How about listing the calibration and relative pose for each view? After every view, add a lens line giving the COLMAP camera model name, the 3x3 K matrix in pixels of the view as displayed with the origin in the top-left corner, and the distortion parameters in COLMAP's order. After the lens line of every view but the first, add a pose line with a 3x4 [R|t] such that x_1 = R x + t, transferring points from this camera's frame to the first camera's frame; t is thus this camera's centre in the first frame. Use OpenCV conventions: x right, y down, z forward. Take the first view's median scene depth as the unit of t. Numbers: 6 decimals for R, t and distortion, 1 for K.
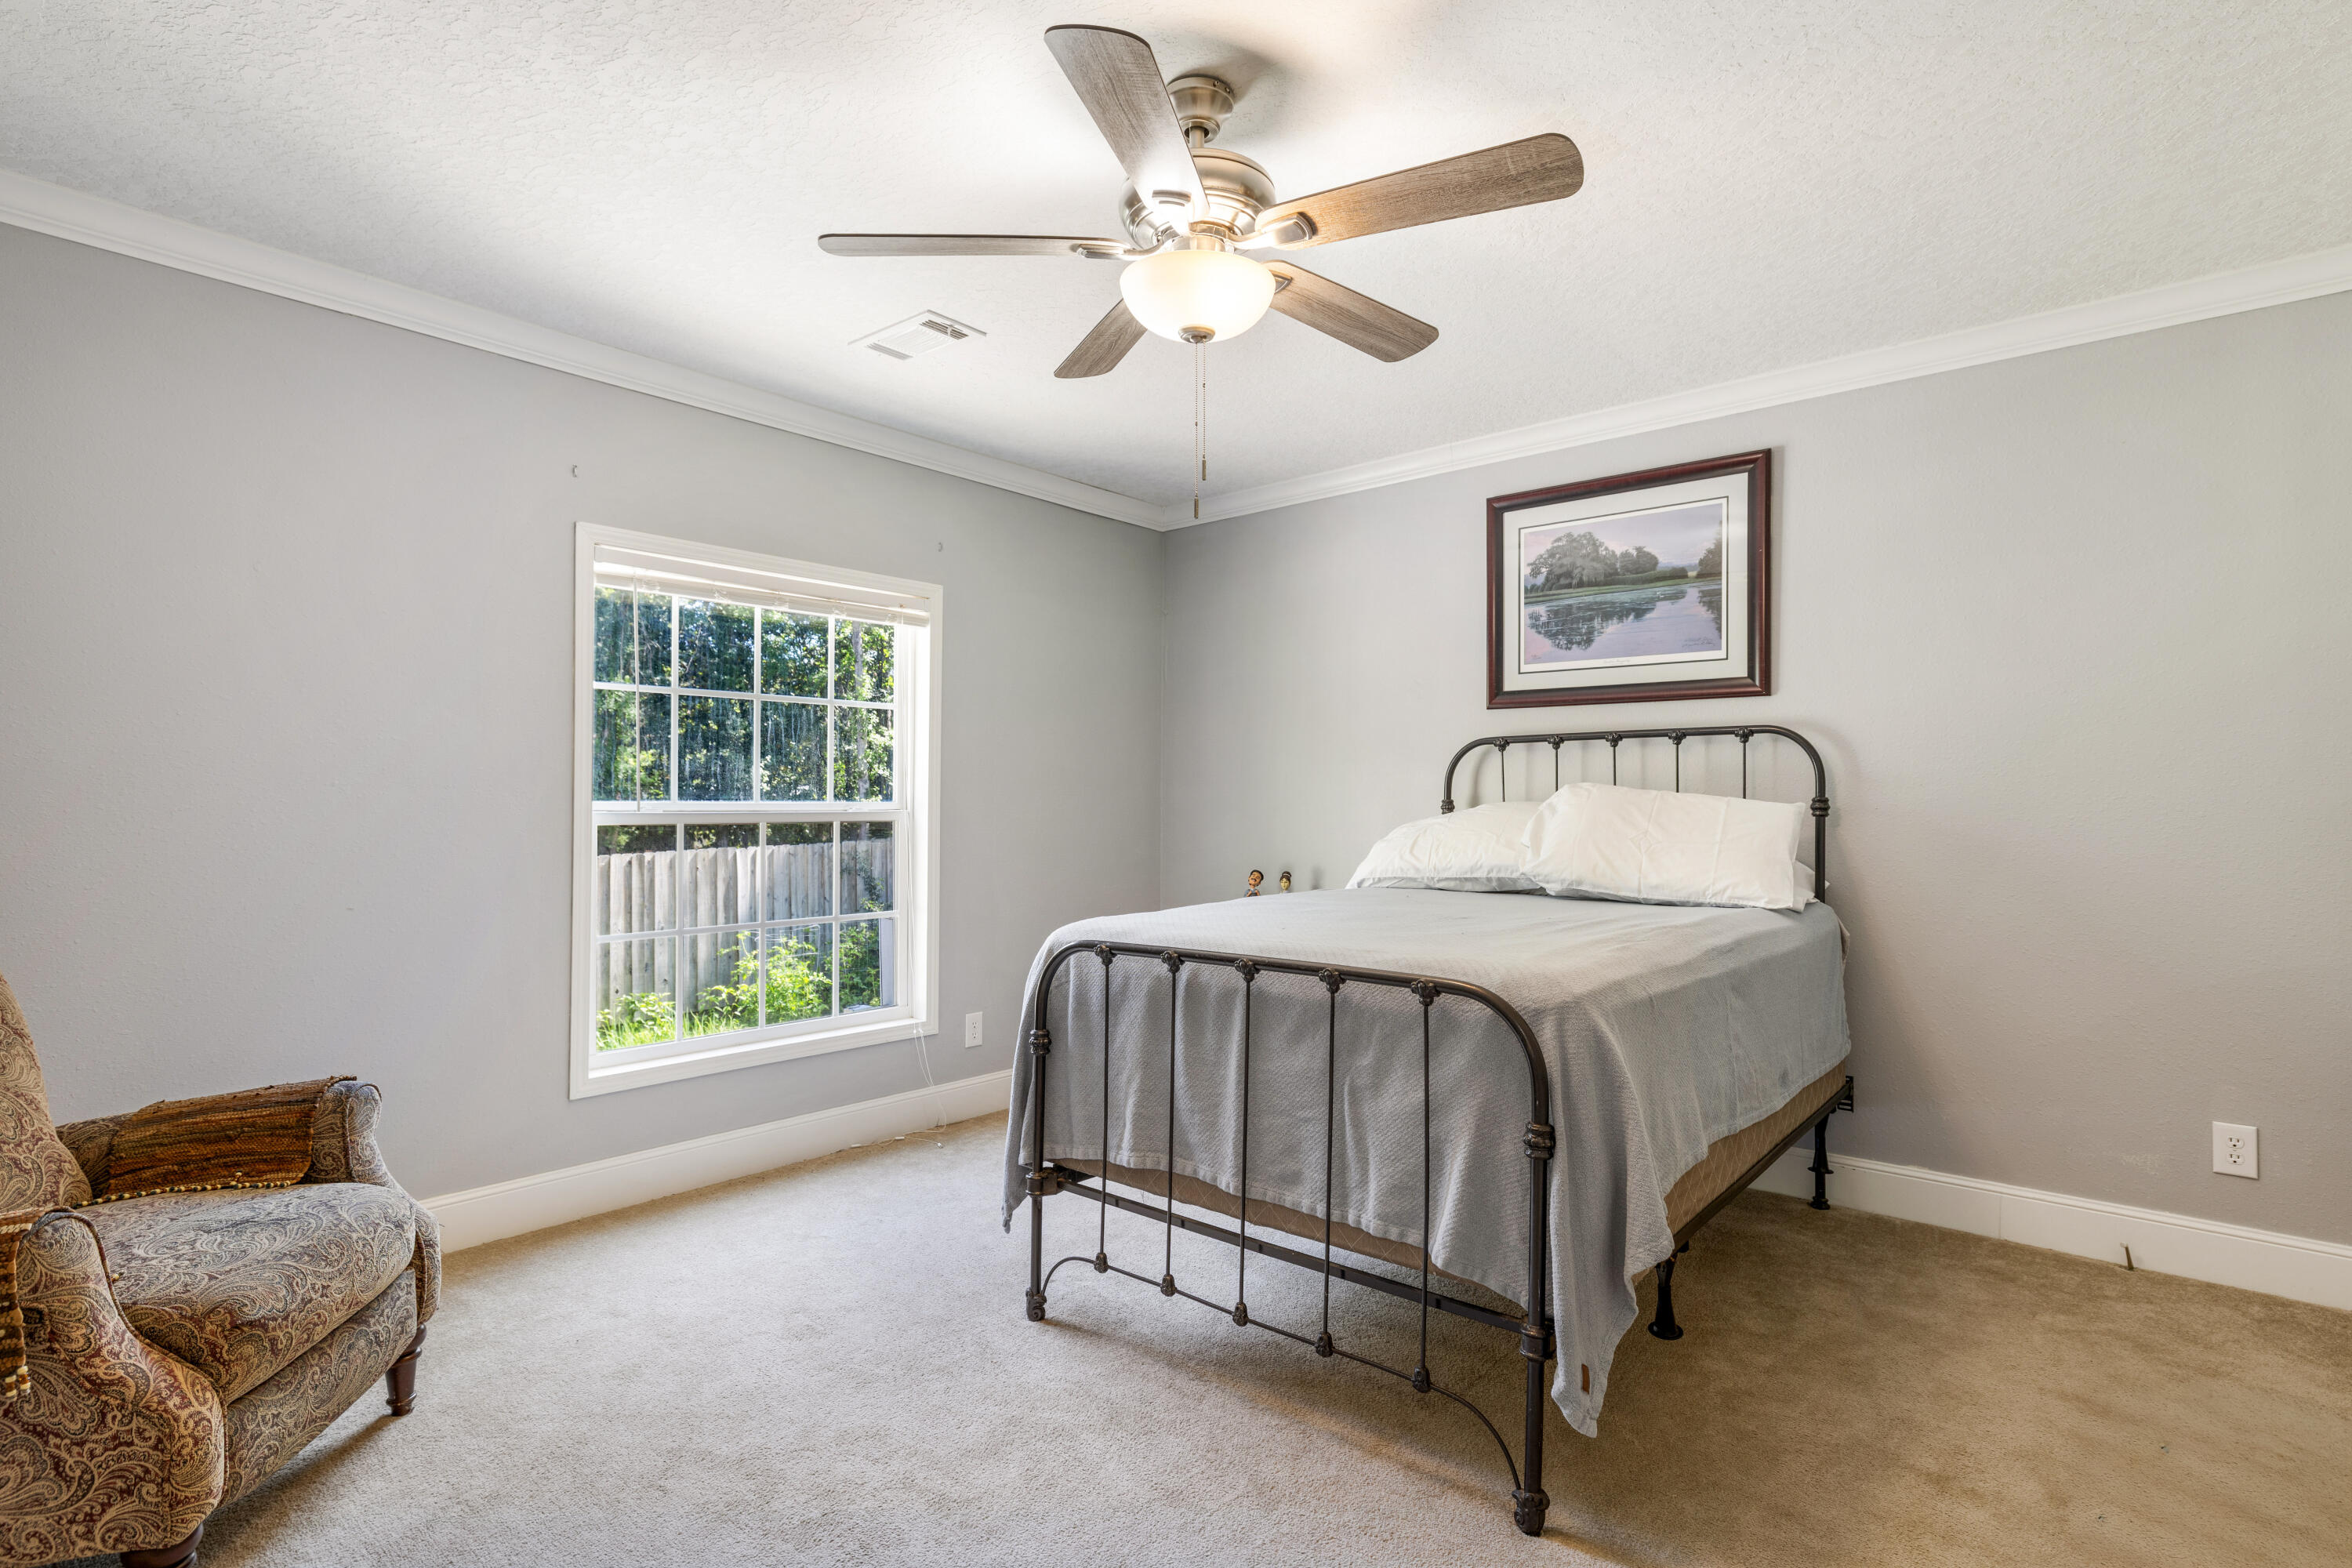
lens RADIAL K [[1159.5, 0, 1176.0], [0, 1159.5, 784.0], [0, 0, 1]] dist [0.000915, 0.000902]
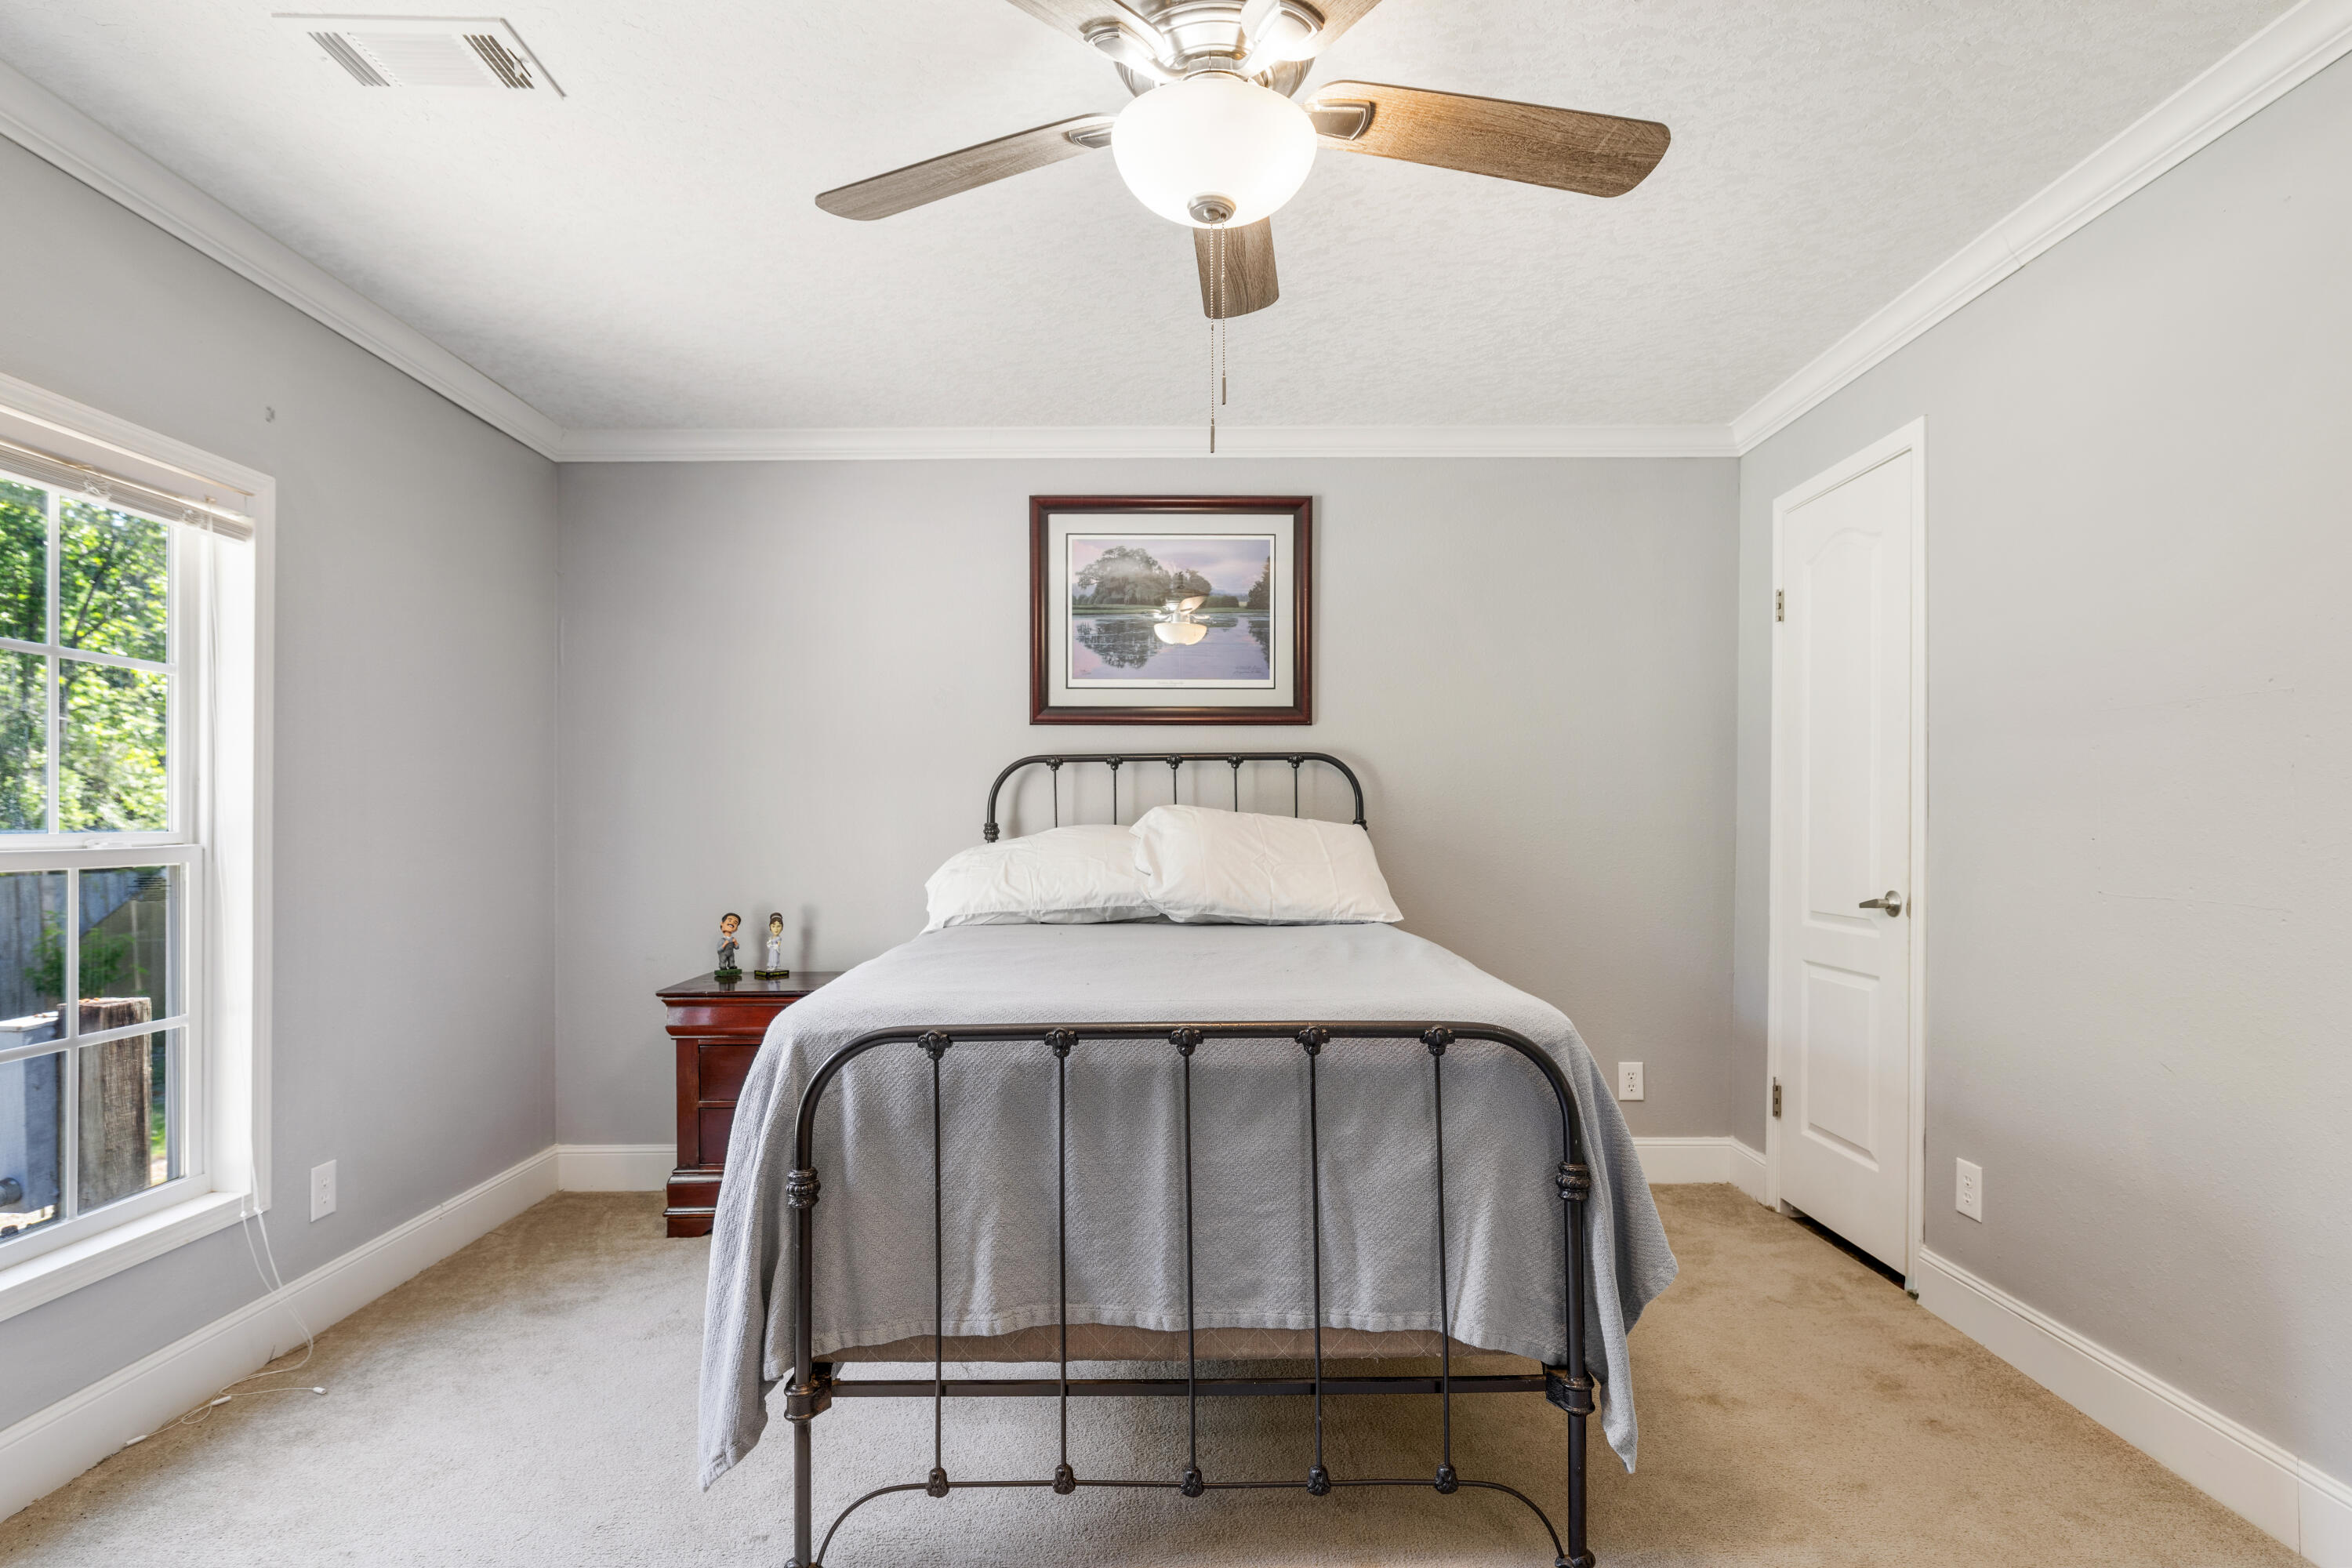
lens RADIAL K [[1171.3, 0, 1178.1], [0, 1171.3, 809.9], [0, 0, 1]] dist [0.003765, 0.000732]
pose [[0.754582, 0.002720, 0.656201, -0.296398], [-0.004679, 0.999988, 0.001235, 0.001906], [-0.656190, -0.004002, 0.754586, 0.258240]]
